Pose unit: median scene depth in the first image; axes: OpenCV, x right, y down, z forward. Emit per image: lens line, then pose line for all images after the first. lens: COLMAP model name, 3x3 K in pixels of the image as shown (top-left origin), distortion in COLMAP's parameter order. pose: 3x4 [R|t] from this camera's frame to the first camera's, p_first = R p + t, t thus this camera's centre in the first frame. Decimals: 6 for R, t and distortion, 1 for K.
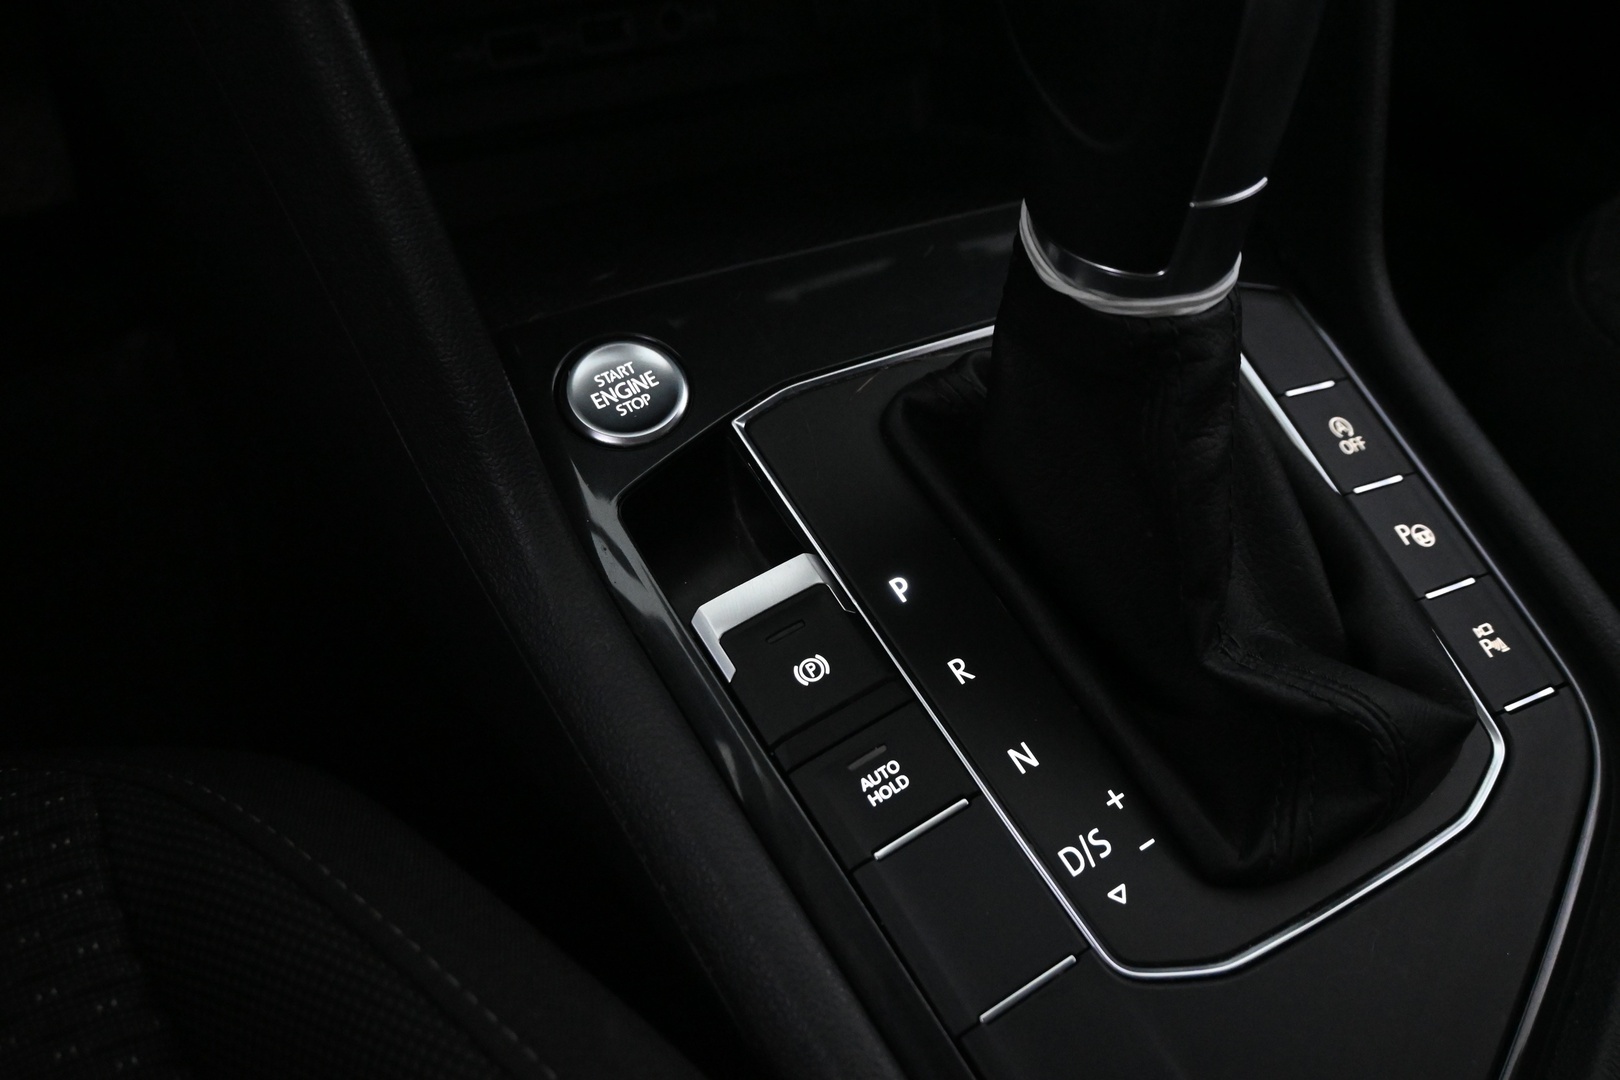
lens RADIAL K [[1417.9, 0, 810.0], [0, 1417.9, 540.0], [0, 0, 1]] dist [0.012045, 0.000256]
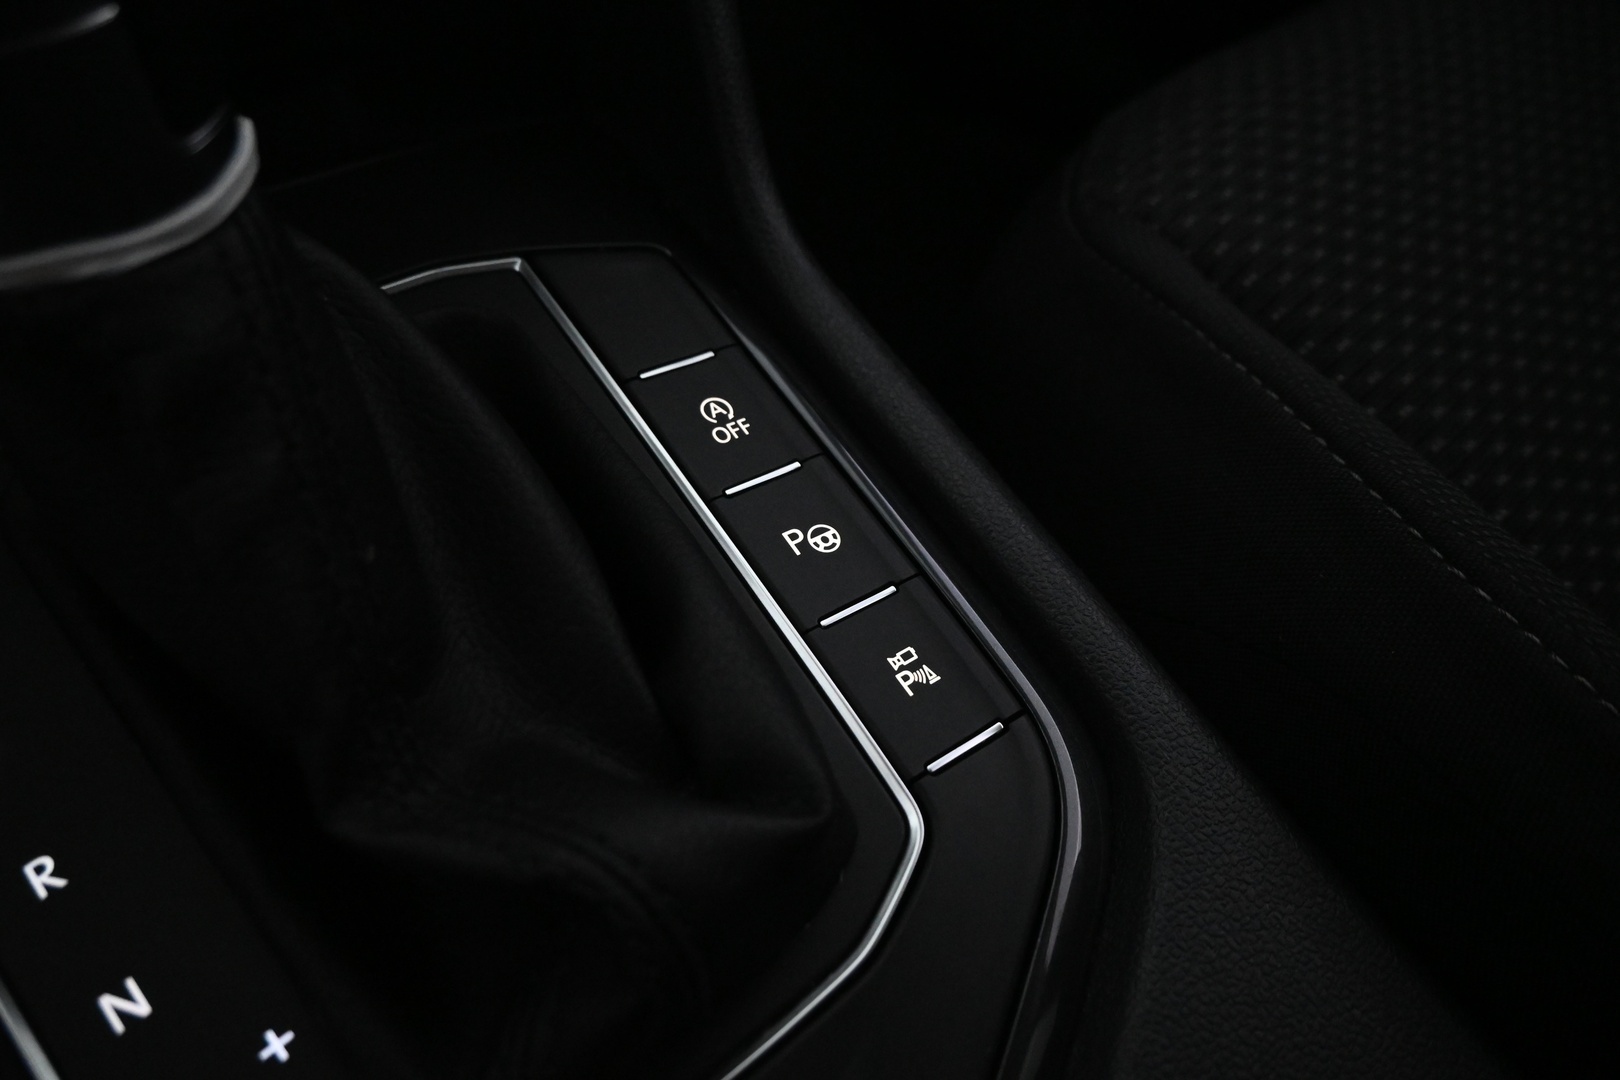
lens RADIAL K [[1175.5, 0, 810.0], [0, 1175.5, 540.0], [0, 0, 1]] dist [-0.044340, -0.001251]
pose [[0.985207, -0.159623, 0.062352, 0.410976], [0.159846, 0.987141, 0.001431, -0.004652], [-0.061778, 0.008557, 0.998053, 0.415649]]
